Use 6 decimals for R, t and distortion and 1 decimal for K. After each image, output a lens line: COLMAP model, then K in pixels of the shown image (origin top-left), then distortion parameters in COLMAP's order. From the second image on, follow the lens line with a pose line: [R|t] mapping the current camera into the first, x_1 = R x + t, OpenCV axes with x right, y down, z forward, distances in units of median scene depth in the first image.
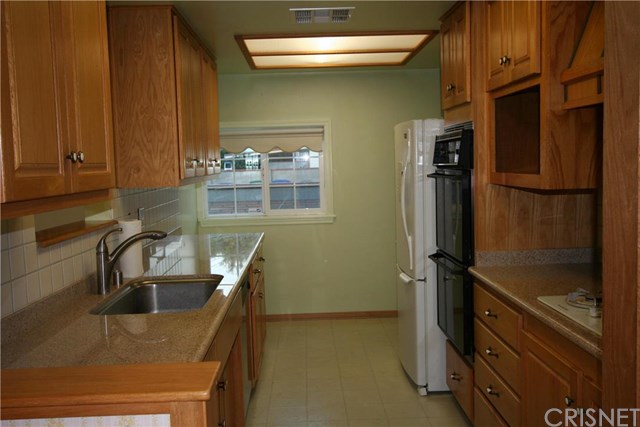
lens RADIAL K [[618.7, 0, 320.0], [0, 618.7, 213.5], [0, 0, 1]] dist [0.001528, 0.024273]
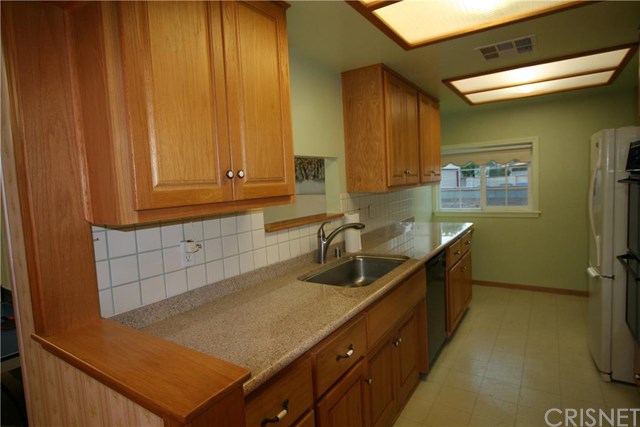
lens RADIAL K [[349.7, 0, 323.2], [0, 349.7, 211.1], [0, 0, 1]] dist [-0.005544, -0.000255]
pose [[0.823892, 0.035178, -0.565653, 0.111437], [-0.020825, 0.999277, 0.031814, -0.020800], [0.566363, -0.014432, 0.824029, 0.256682]]
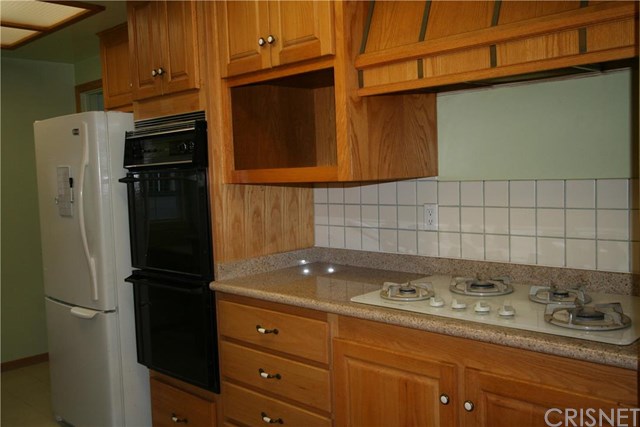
lens RADIAL K [[618.7, 0, 320.0], [0, 618.7, 213.5], [0, 0, 1]] dist [0.001528, 0.024273]
pose [[0.718984, -0.046801, 0.693449, -0.230808], [0.075038, 0.997125, -0.010504, 0.011930], [-0.690964, 0.059588, 0.720429, 0.274794]]
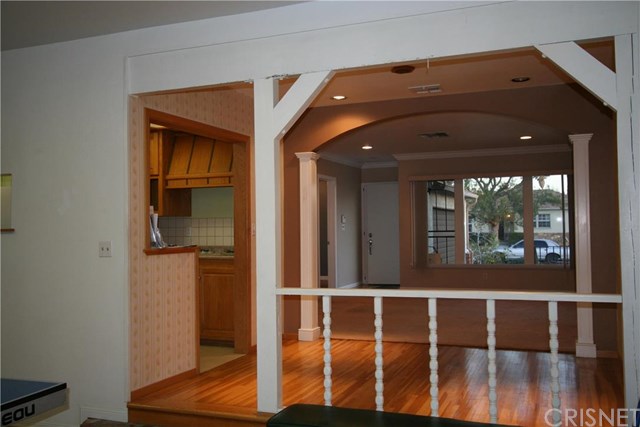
lens RADIAL K [[618.7, 0, 320.0], [0, 618.7, 213.5], [0, 0, 1]] dist [0.001528, 0.024273]
pose [[0.391586, 0.046650, 0.918958, -1.446669], [0.076966, 0.993553, -0.083234, 0.178457], [-0.916917, 0.103322, 0.385472, -0.552492]]
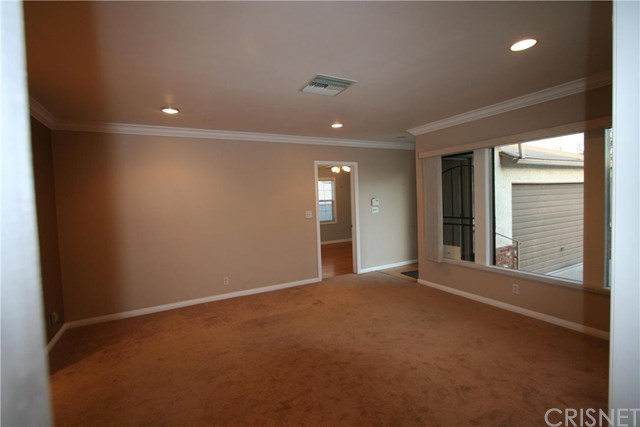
lens RADIAL K [[295.7, 0, 318.4], [0, 295.7, 210.4], [0, 0, 1]] dist [-0.025245, 0.007170]
pose [[0.893795, -0.022023, 0.447935, 0.883556], [0.046419, 0.997972, -0.043557, 0.028679], [-0.446067, 0.059724, 0.893005, -0.706579]]
